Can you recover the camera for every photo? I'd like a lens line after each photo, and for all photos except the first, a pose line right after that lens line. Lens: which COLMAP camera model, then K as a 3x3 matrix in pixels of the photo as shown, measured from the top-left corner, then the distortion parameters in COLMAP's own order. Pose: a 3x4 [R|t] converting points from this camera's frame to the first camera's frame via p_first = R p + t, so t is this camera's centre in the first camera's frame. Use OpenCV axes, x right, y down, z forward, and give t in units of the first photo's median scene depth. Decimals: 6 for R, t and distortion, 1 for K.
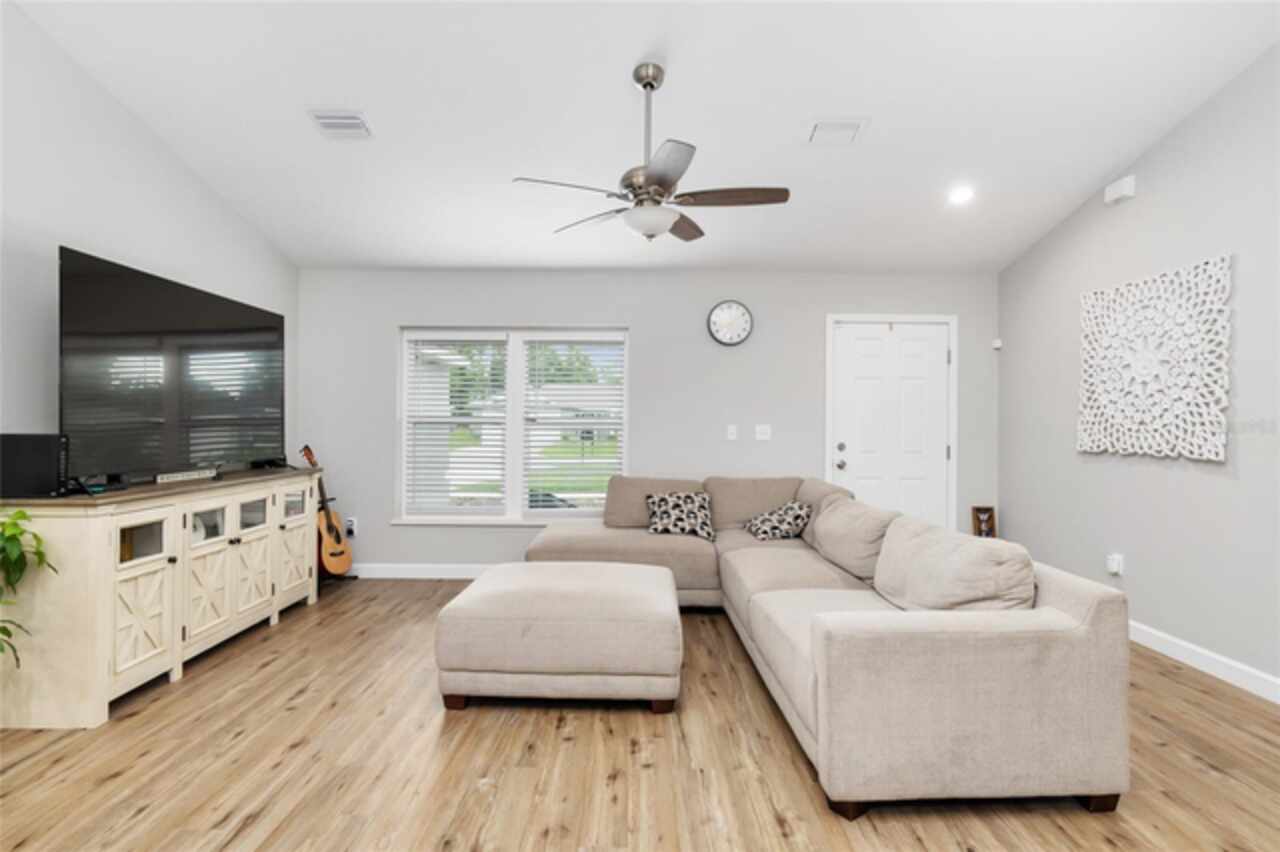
lens RADIAL K [[637.2, 0, 640.3], [0, 637.2, 420.3], [0, 0, 1]] dist [-0.015310, 0.007014]
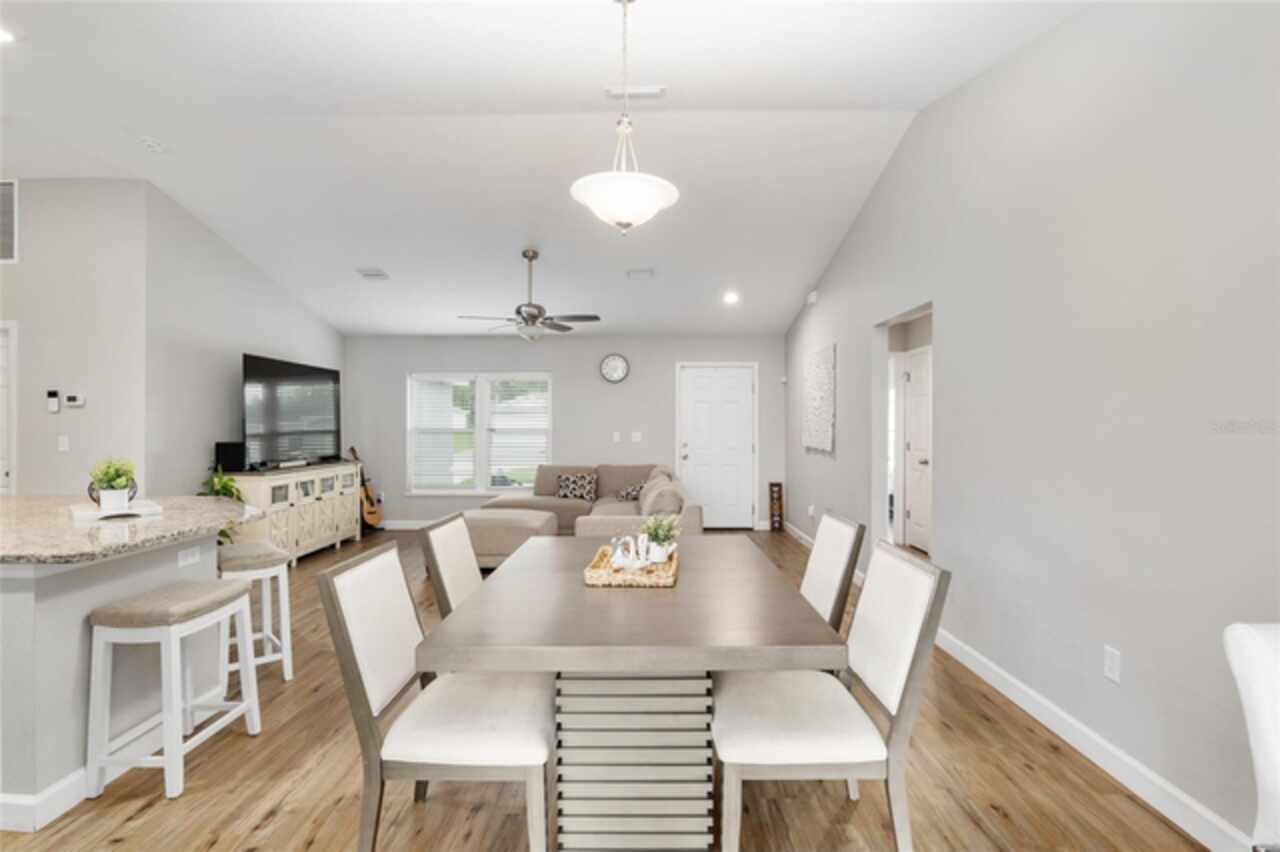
lens RADIAL K [[609.2, 0, 640.3], [0, 609.2, 420.2], [0, 0, 1]] dist [-0.012418, 0.000148]
pose [[0.999810, -0.008040, -0.017745, 0.324398], [0.008020, 0.999967, -0.001240, -0.028583], [0.017754, 0.001097, 0.999842, -0.733707]]
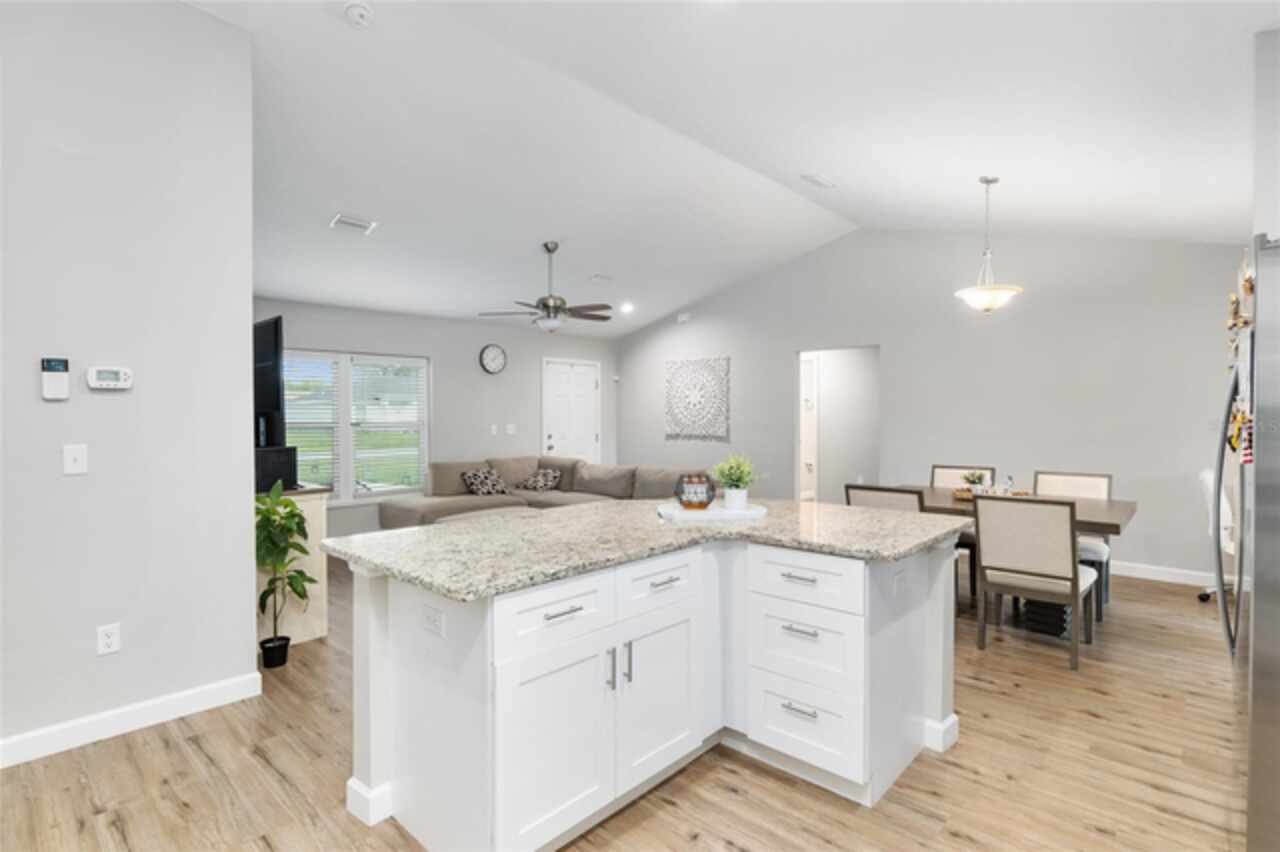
lens RADIAL K [[621.8, 0, 641.2], [0, 621.8, 420.3], [0, 0, 1]] dist [-0.002031, 0.000436]
pose [[0.680428, -0.016285, 0.732634, -1.015744], [0.002595, 0.999800, 0.019814, -0.046982], [-0.732811, -0.011581, 0.680334, -0.414251]]
